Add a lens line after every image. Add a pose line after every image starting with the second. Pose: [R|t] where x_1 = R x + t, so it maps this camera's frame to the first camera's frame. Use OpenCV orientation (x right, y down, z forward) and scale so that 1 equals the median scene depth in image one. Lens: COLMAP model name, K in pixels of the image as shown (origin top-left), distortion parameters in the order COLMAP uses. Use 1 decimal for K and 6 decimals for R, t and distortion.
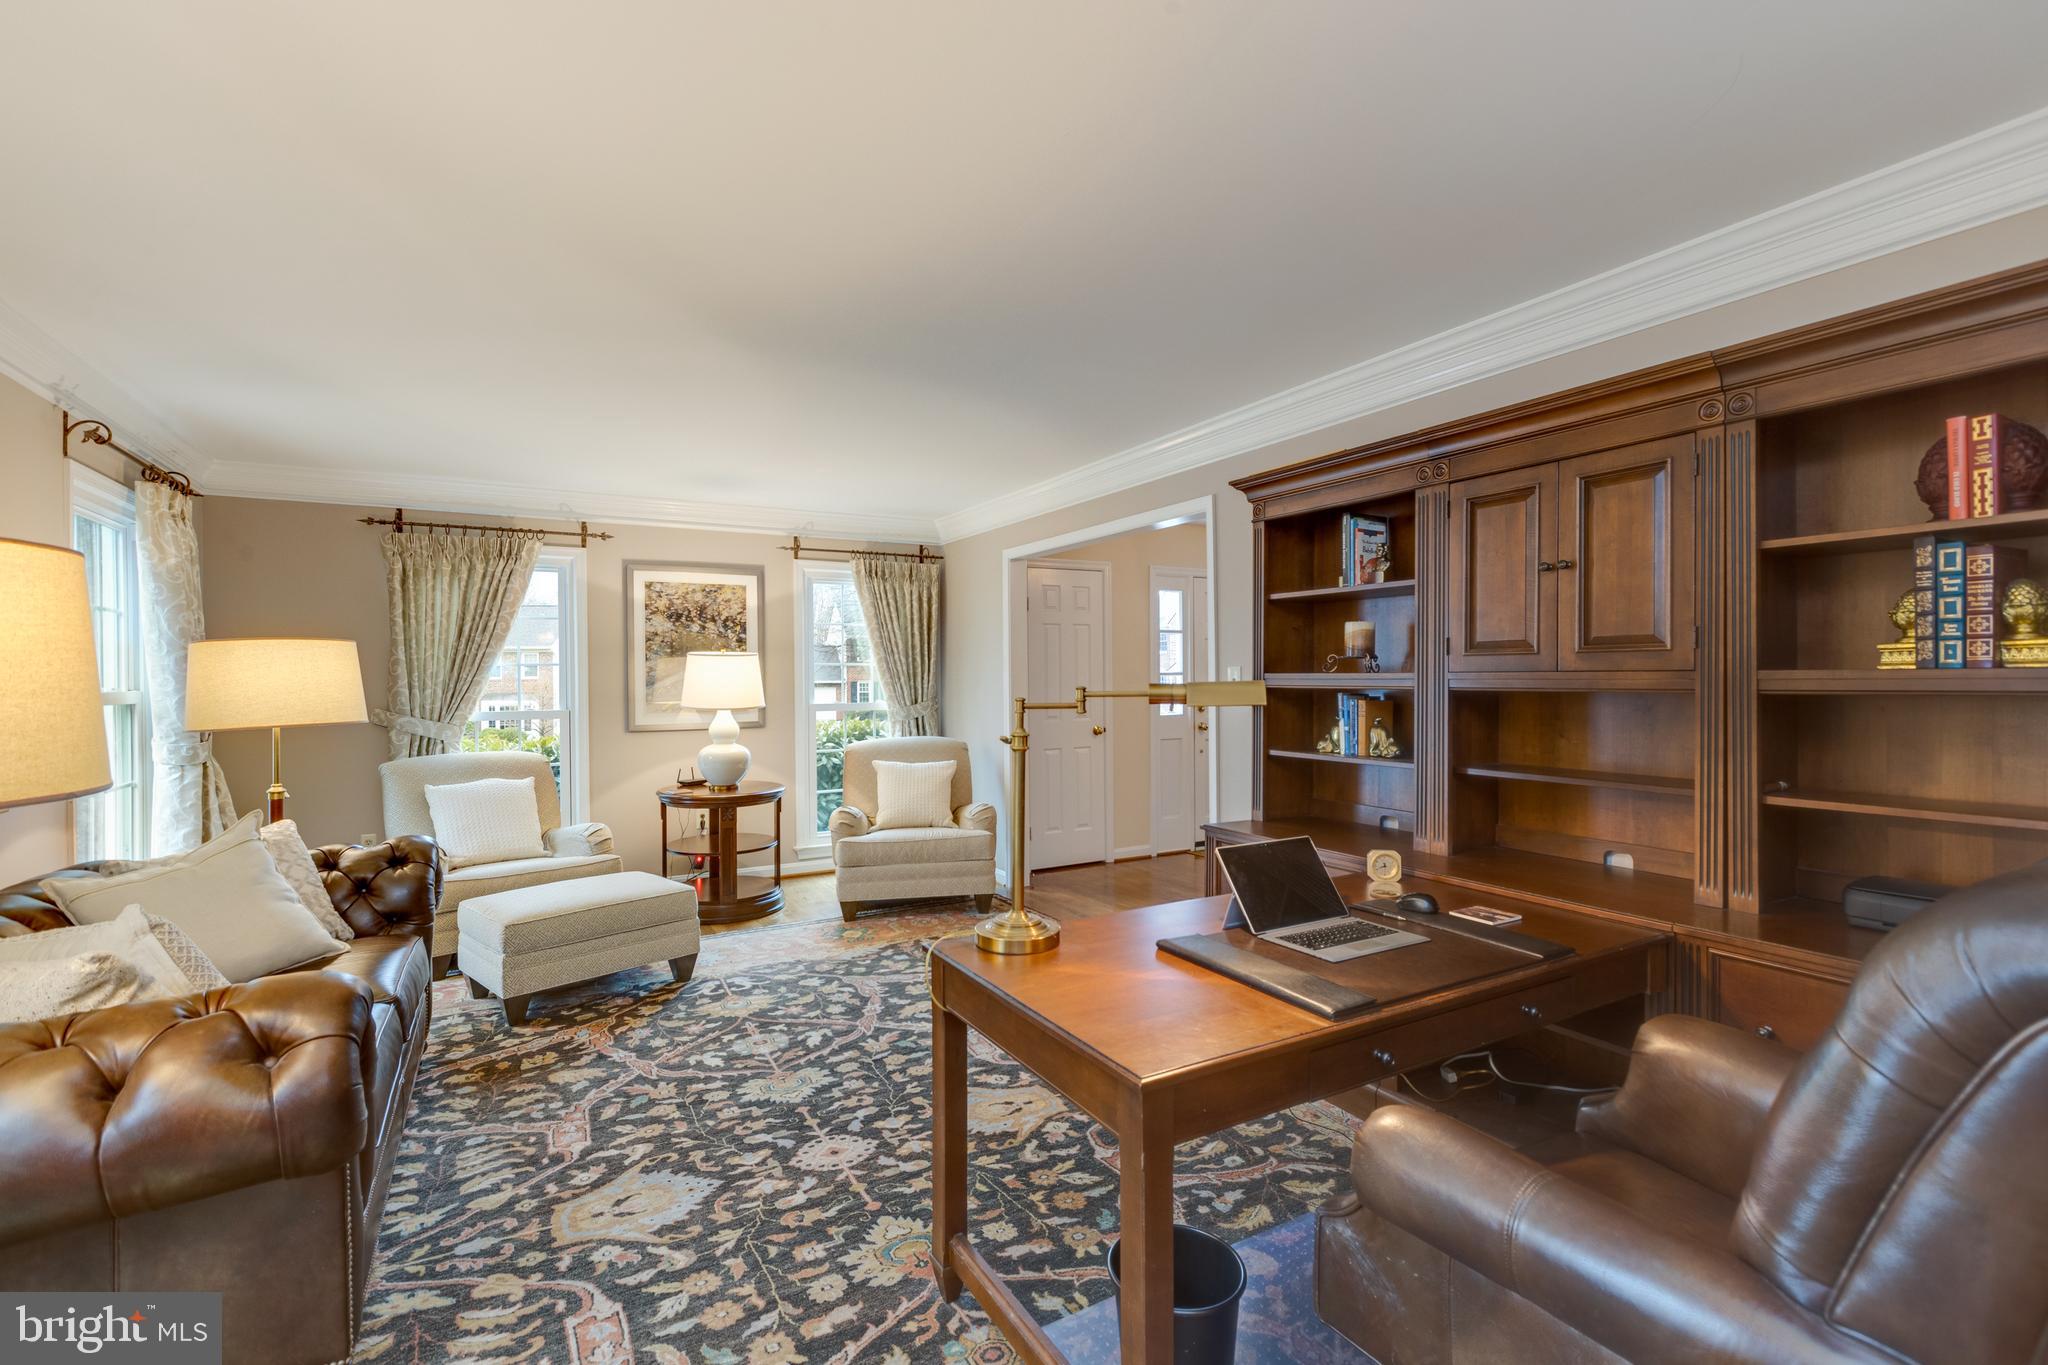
lens RADIAL K [[909.0, 0, 1025.1], [0, 909.0, 683.6], [0, 0, 1]] dist [0.008717, -0.003657]
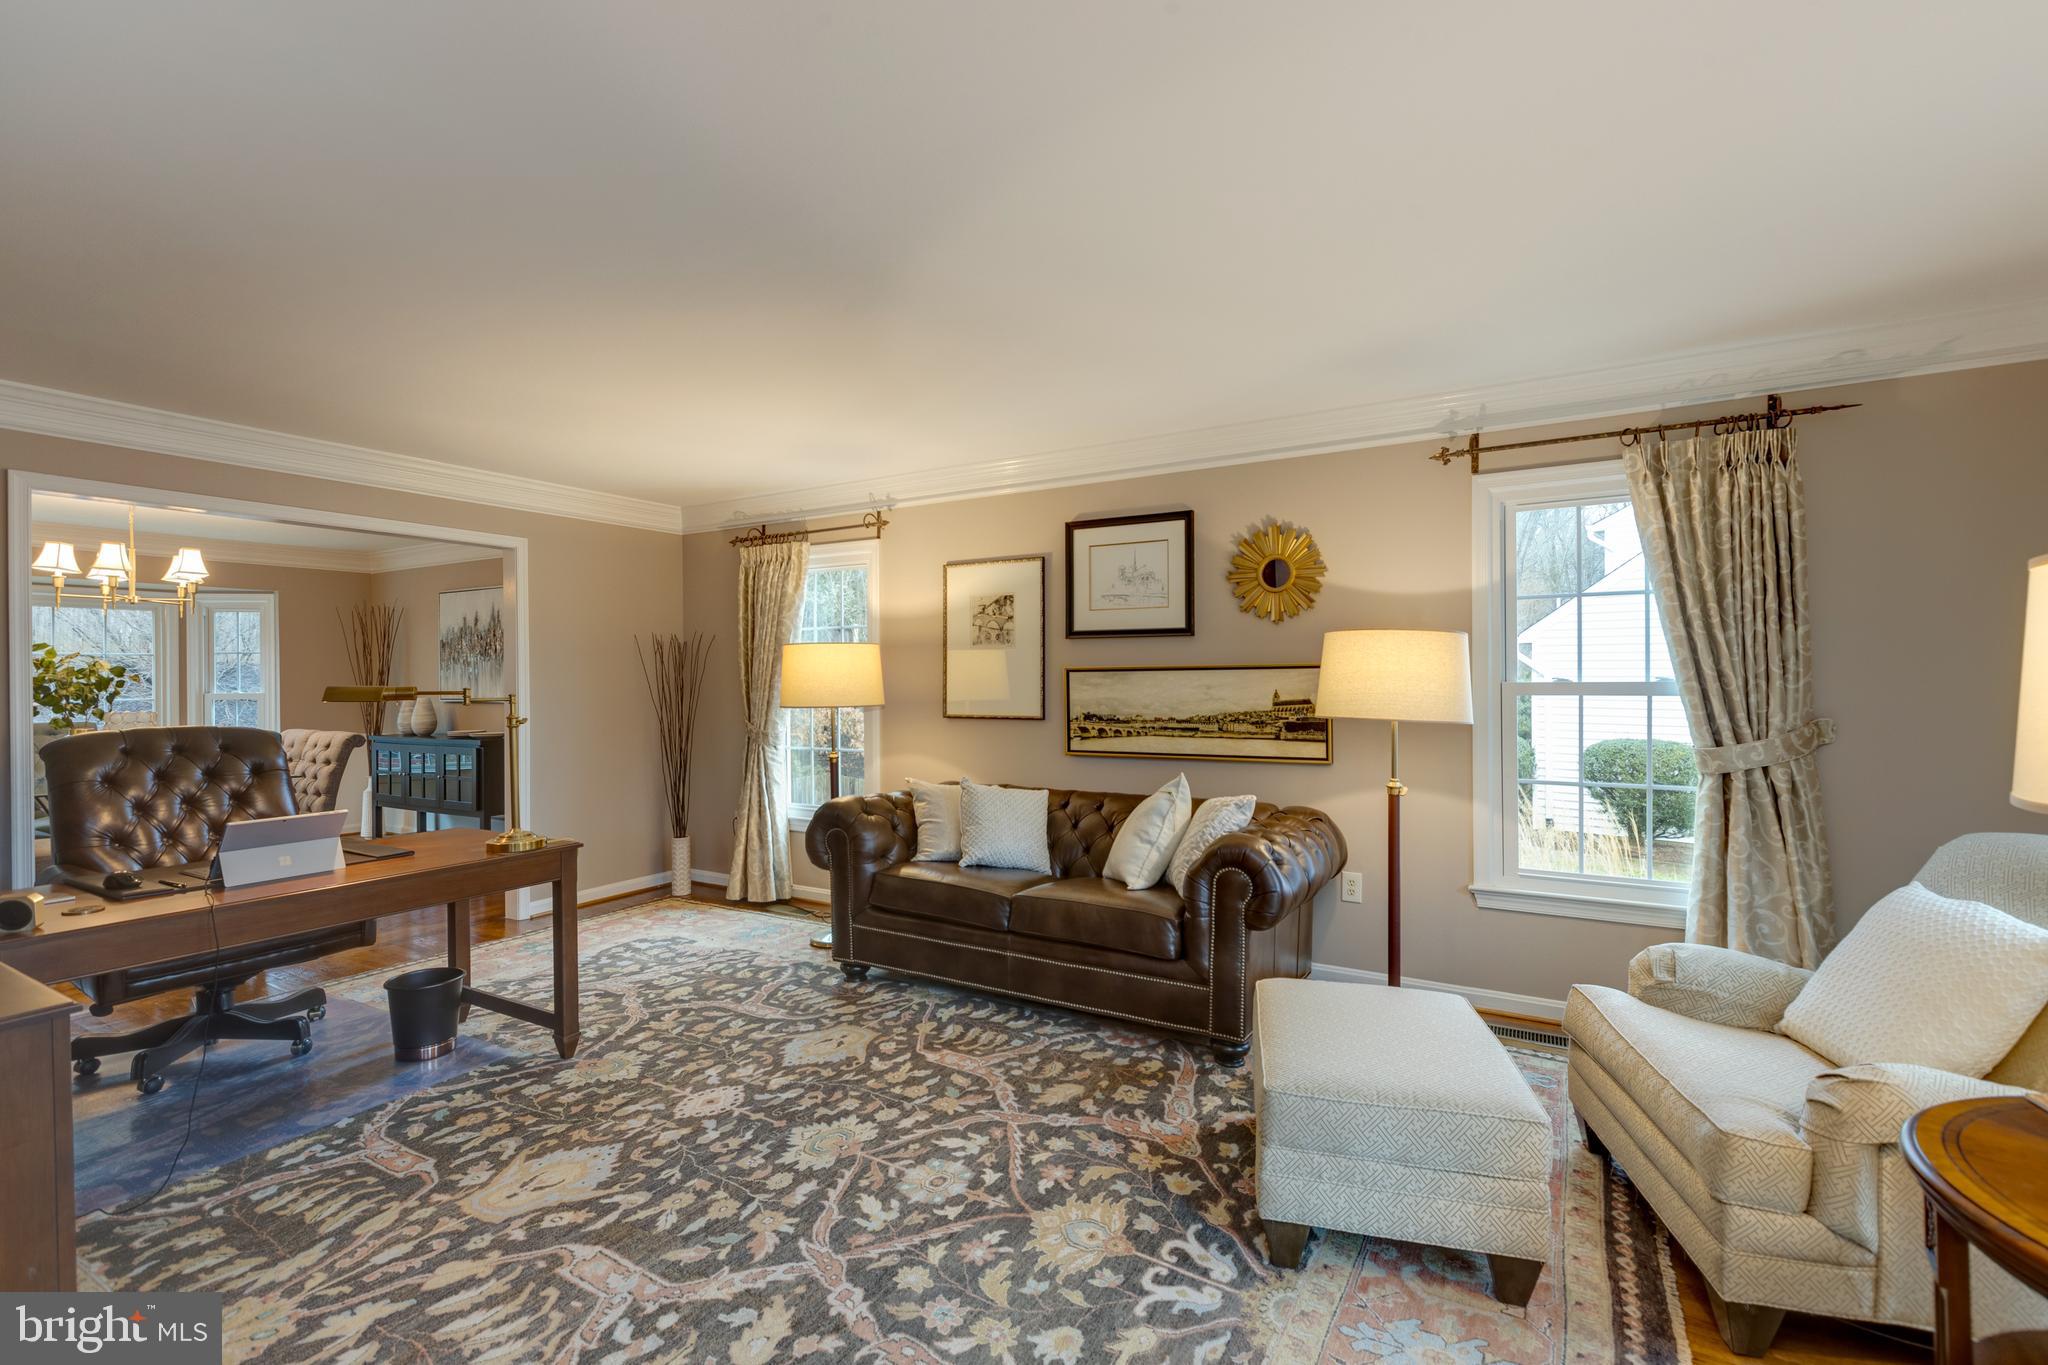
lens RADIAL K [[909.0, 0, 1026.4], [0, 909.0, 681.1], [0, 0, 1]] dist [0.008717, -0.003657]
pose [[-0.869512, 0.015629, -0.493665, -0.001135], [0.010447, 0.999858, 0.013253, -0.013162], [0.493802, 0.006366, -0.869551, 1.902309]]
